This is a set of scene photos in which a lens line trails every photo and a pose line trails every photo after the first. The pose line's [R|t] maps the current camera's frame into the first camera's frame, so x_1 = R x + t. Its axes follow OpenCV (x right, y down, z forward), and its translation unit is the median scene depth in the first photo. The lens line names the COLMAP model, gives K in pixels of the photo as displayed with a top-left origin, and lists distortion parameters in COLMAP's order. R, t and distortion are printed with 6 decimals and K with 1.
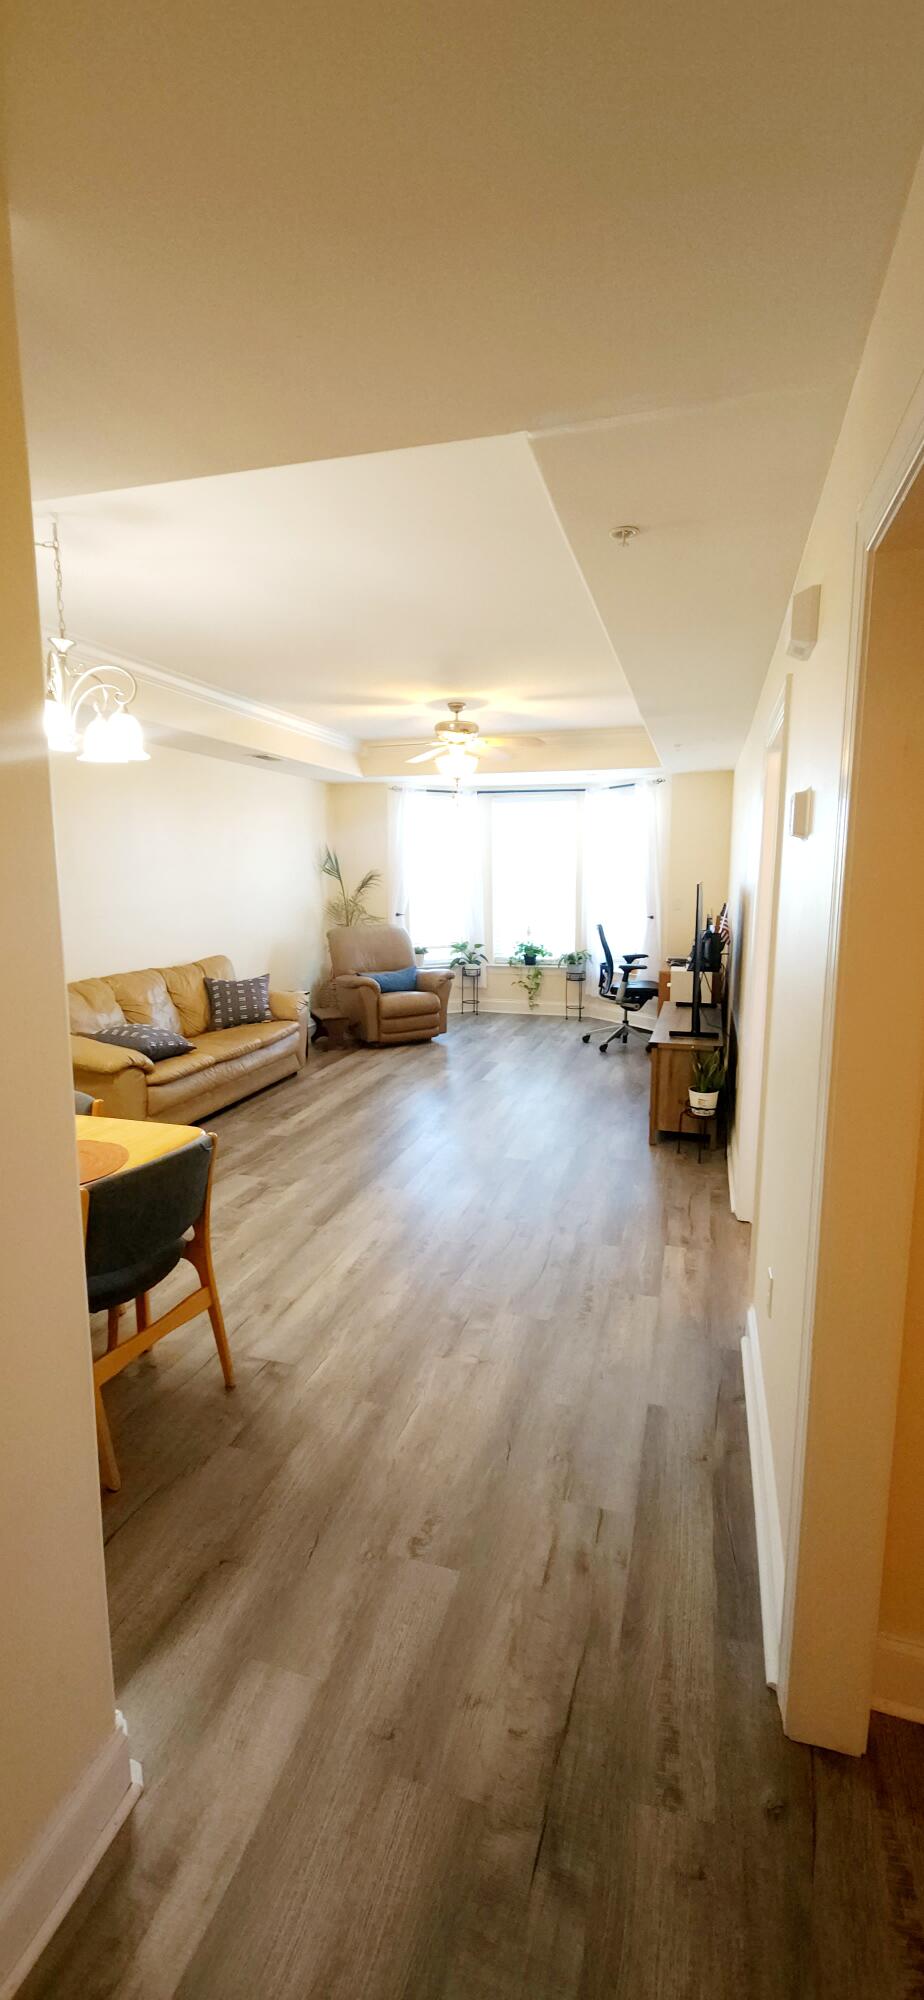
lens RADIAL K [[798.0, 0, 477.0], [0, 798.0, 985.2], [0, 0, 1]] dist [-0.001262, -0.000703]
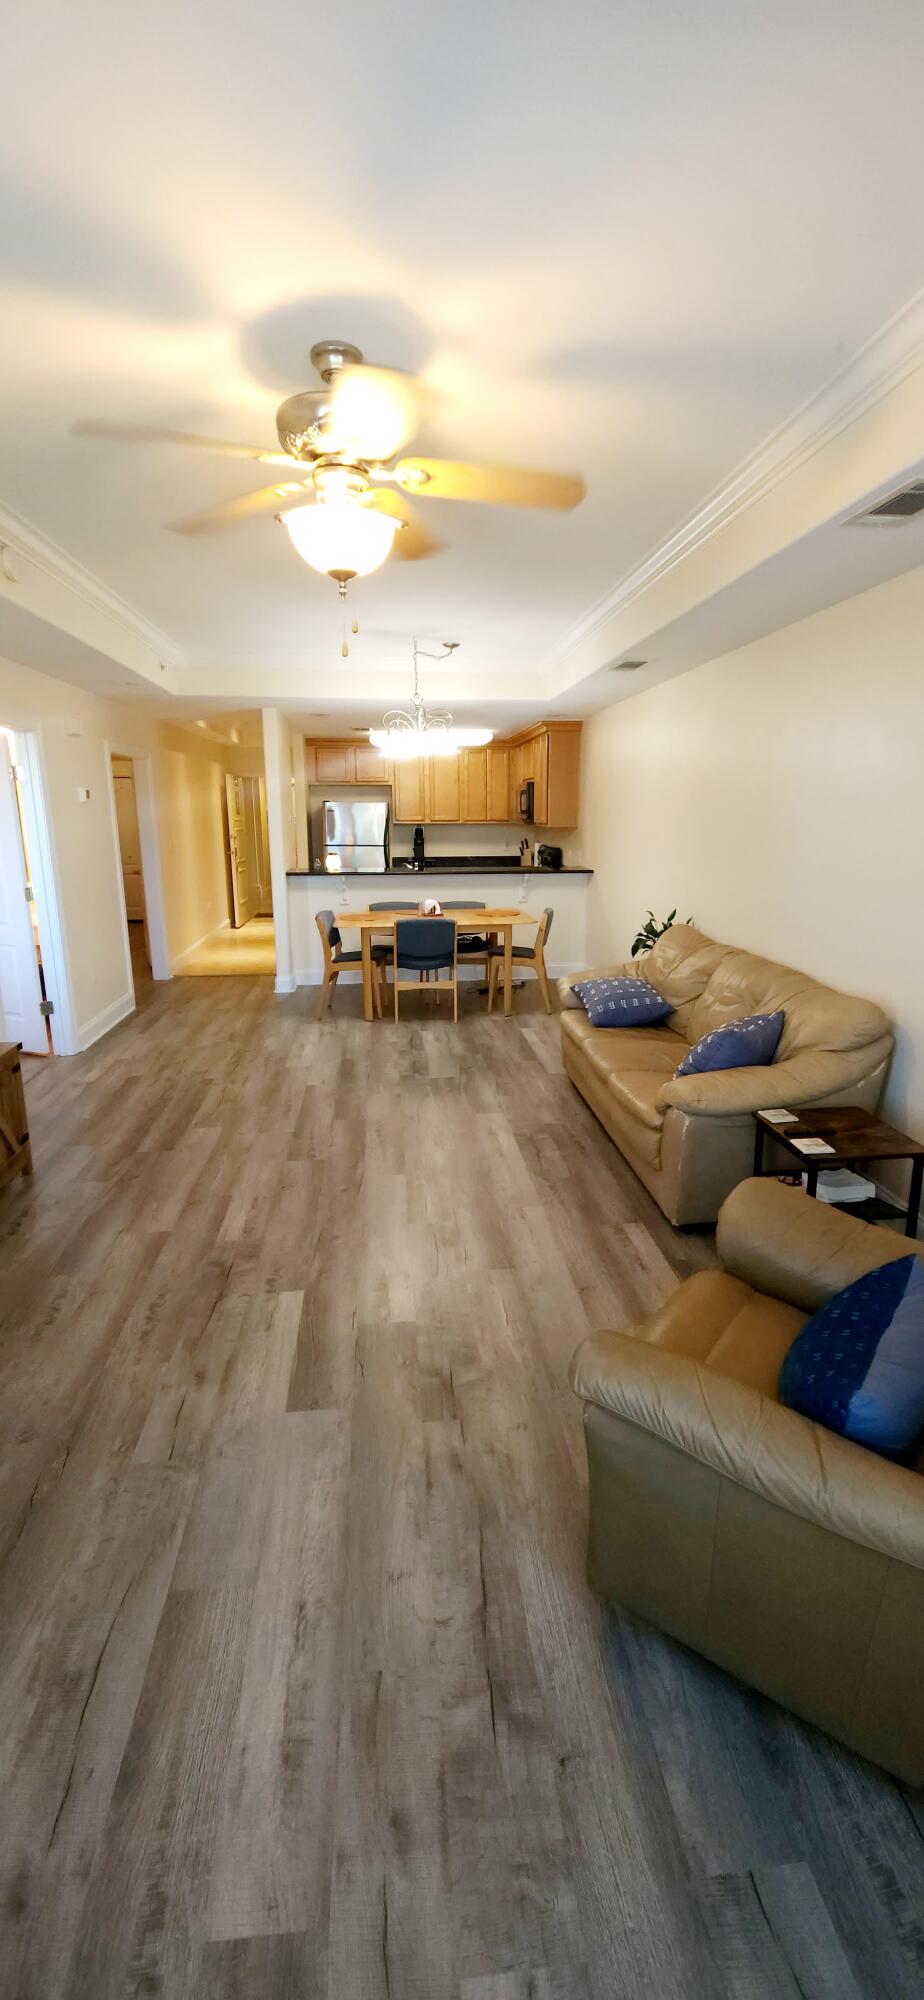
lens RADIAL K [[798.0, 0, 477.0], [0, 798.0, 985.2], [0, 0, 1]] dist [-0.001262, -0.000703]
pose [[-0.923575, 0.082477, -0.374442, 0.090971], [-0.055789, 0.937290, 0.344058, -0.268985], [0.379338, 0.338653, -0.861056, 1.791922]]
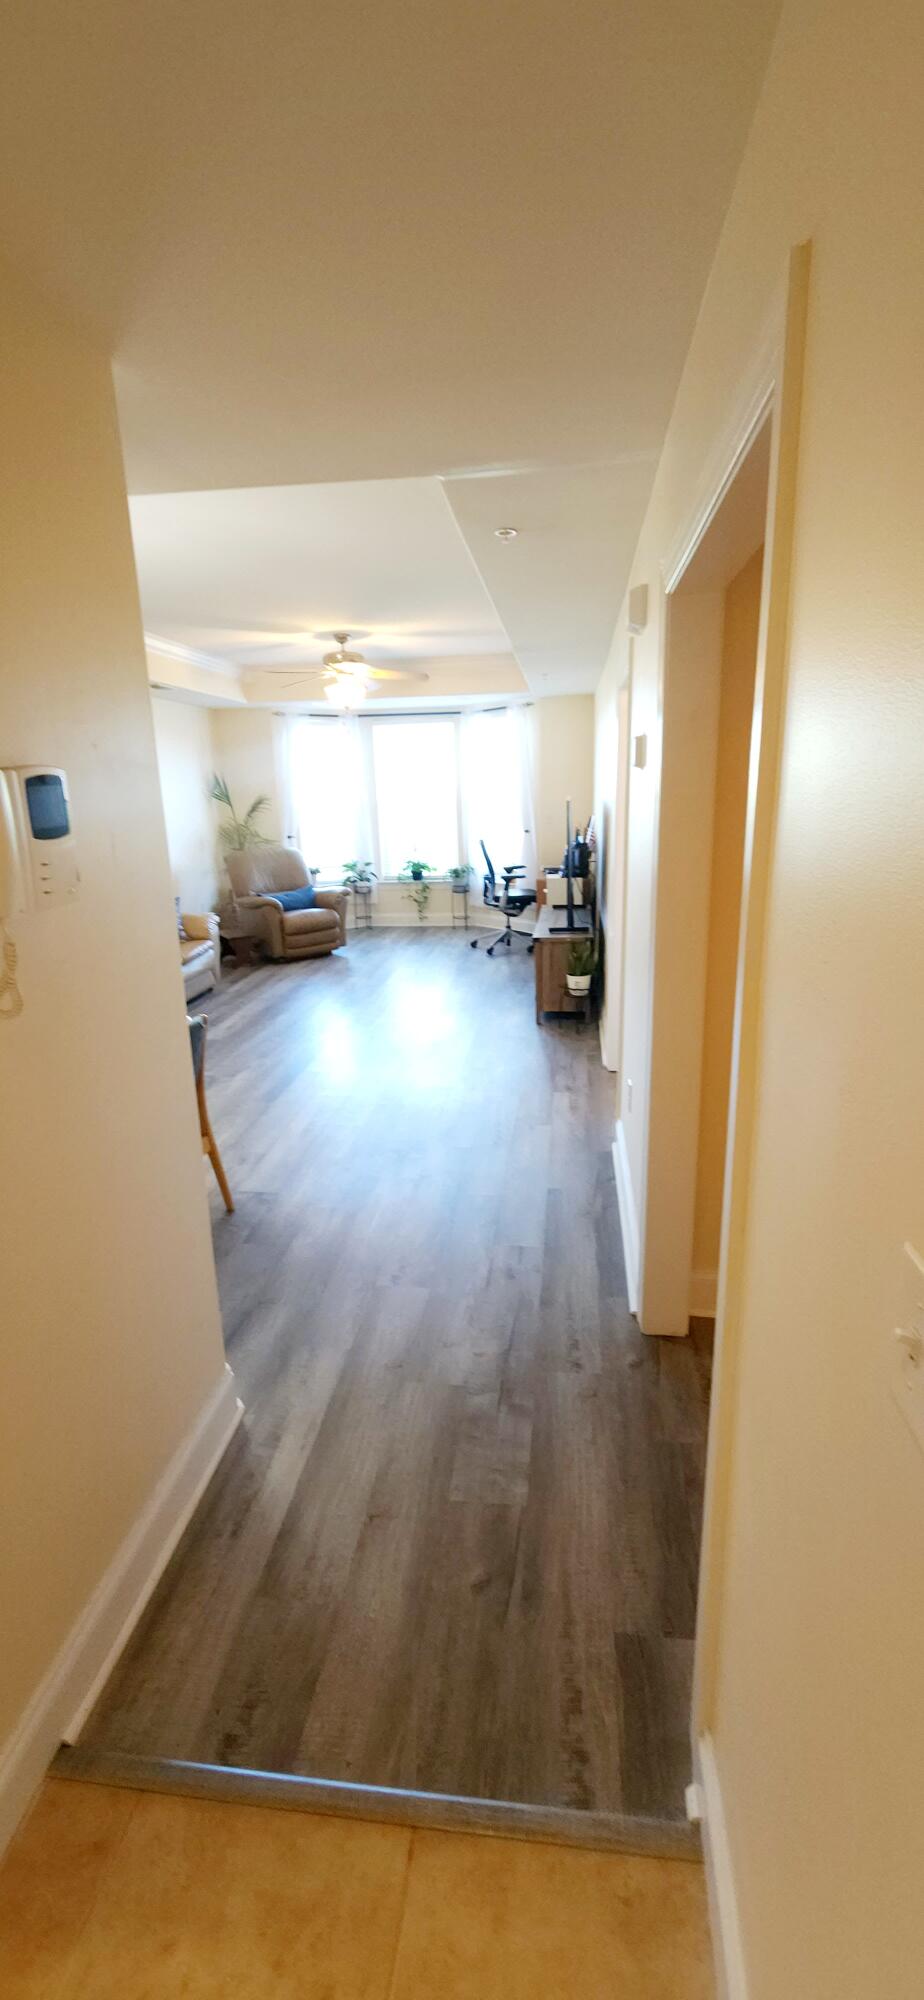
lens RADIAL K [[798.0, 0, 477.0], [0, 798.0, 985.2], [0, 0, 1]] dist [-0.001262, -0.000703]
pose [[0.986719, -0.063405, 0.149554, -0.047004], [0.048178, 0.993479, 0.103332, 0.015313], [-0.155130, -0.094754, 0.983339, -0.157652]]
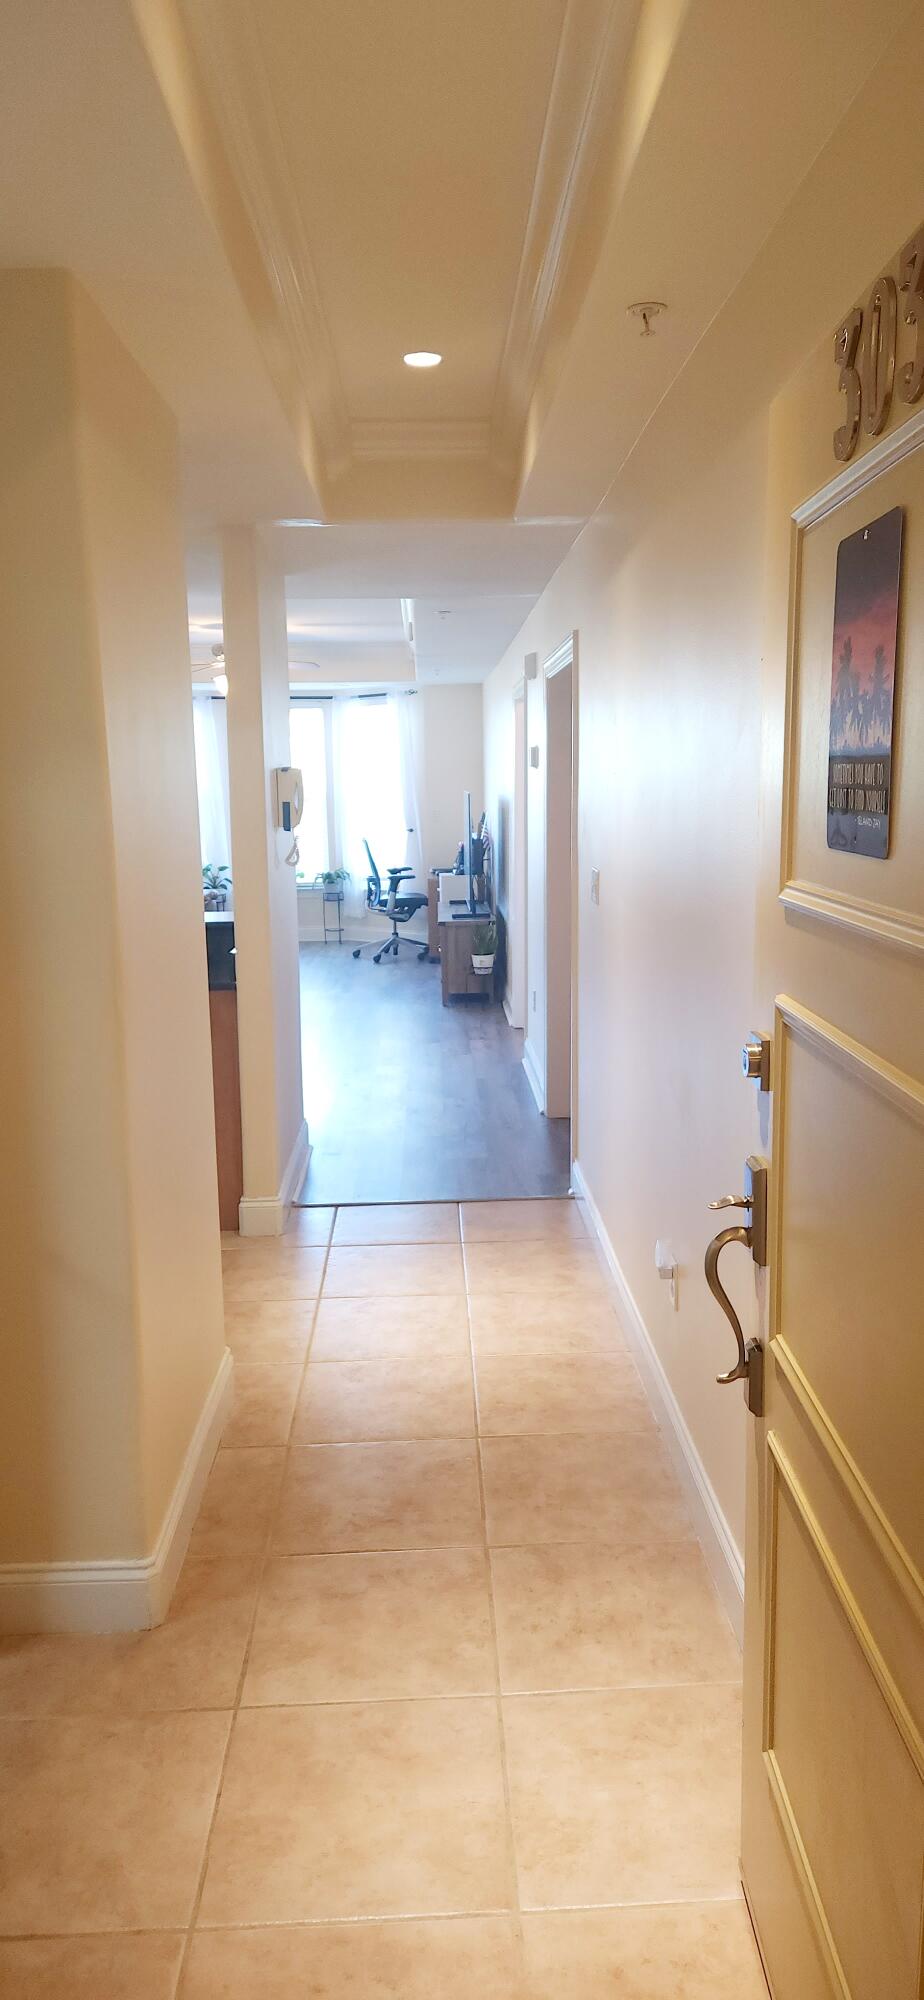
lens RADIAL K [[1306.6, 0, 483.3], [0, 1306.6, 1006.0], [0, 0, 1]] dist [0.000220, -0.032075]
pose [[0.949367, -0.066646, 0.307020, -0.354675], [0.058176, 0.997633, 0.036667, 0.132859], [-0.308737, -0.016949, 0.950996, -0.968214]]
